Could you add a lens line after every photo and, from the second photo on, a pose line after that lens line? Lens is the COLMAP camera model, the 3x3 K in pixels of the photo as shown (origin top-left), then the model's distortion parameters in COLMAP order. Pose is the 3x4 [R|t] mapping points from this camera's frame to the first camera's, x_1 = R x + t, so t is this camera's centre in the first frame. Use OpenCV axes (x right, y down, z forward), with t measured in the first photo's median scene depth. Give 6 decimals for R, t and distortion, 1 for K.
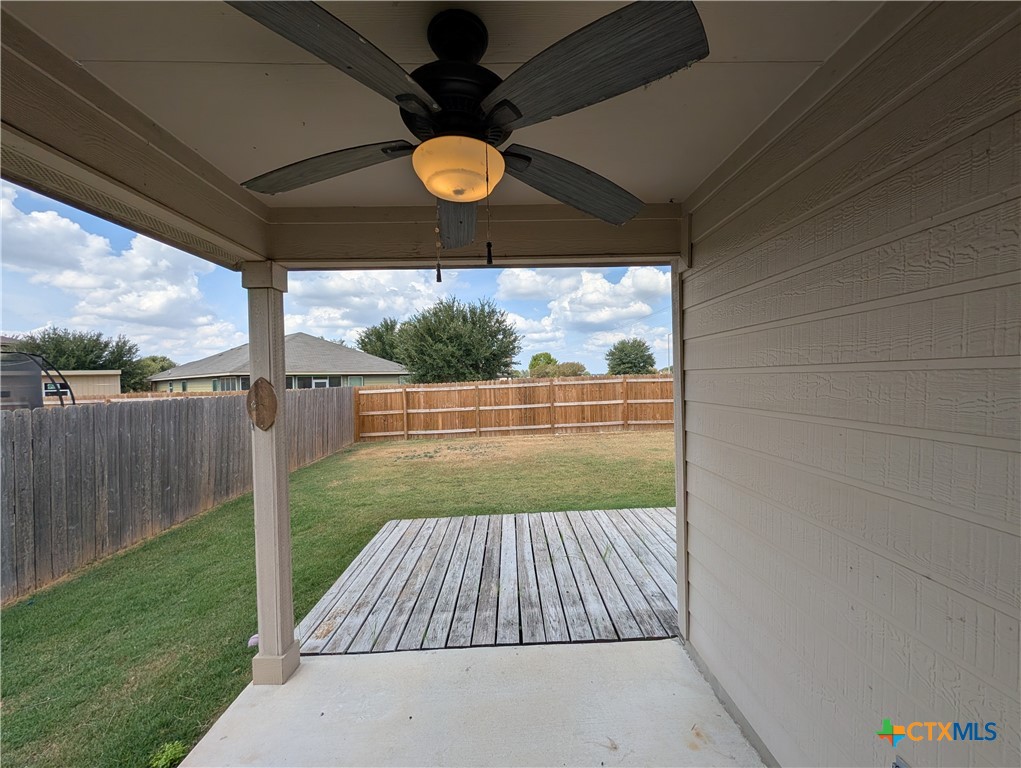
lens RADIAL K [[396.2, 0, 512.5], [0, 396.2, 378.9], [0, 0, 1]] dist [0.001148, 0.000245]
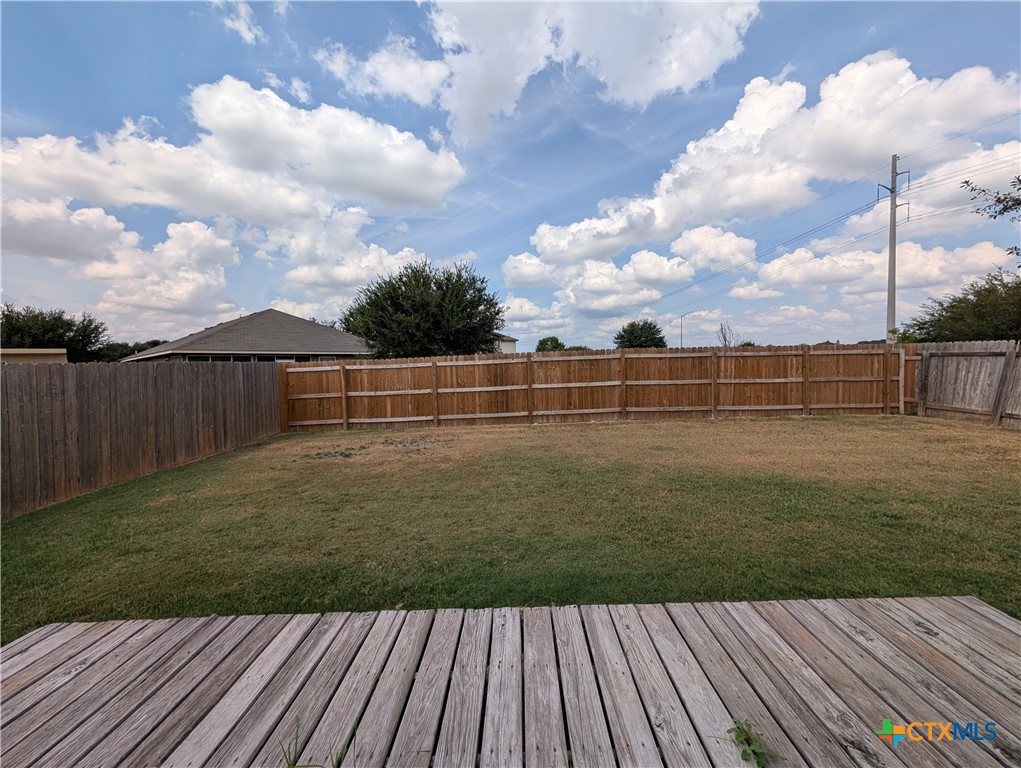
lens RADIAL K [[396.2, 0, 512.5], [0, 396.2, 378.9], [0, 0, 1]] dist [0.001148, 0.000245]
pose [[0.999640, 0.002629, -0.026697, 0.086738], [-0.001696, 0.999389, 0.034902, 0.022606], [0.026773, -0.034844, 0.999034, 0.212667]]
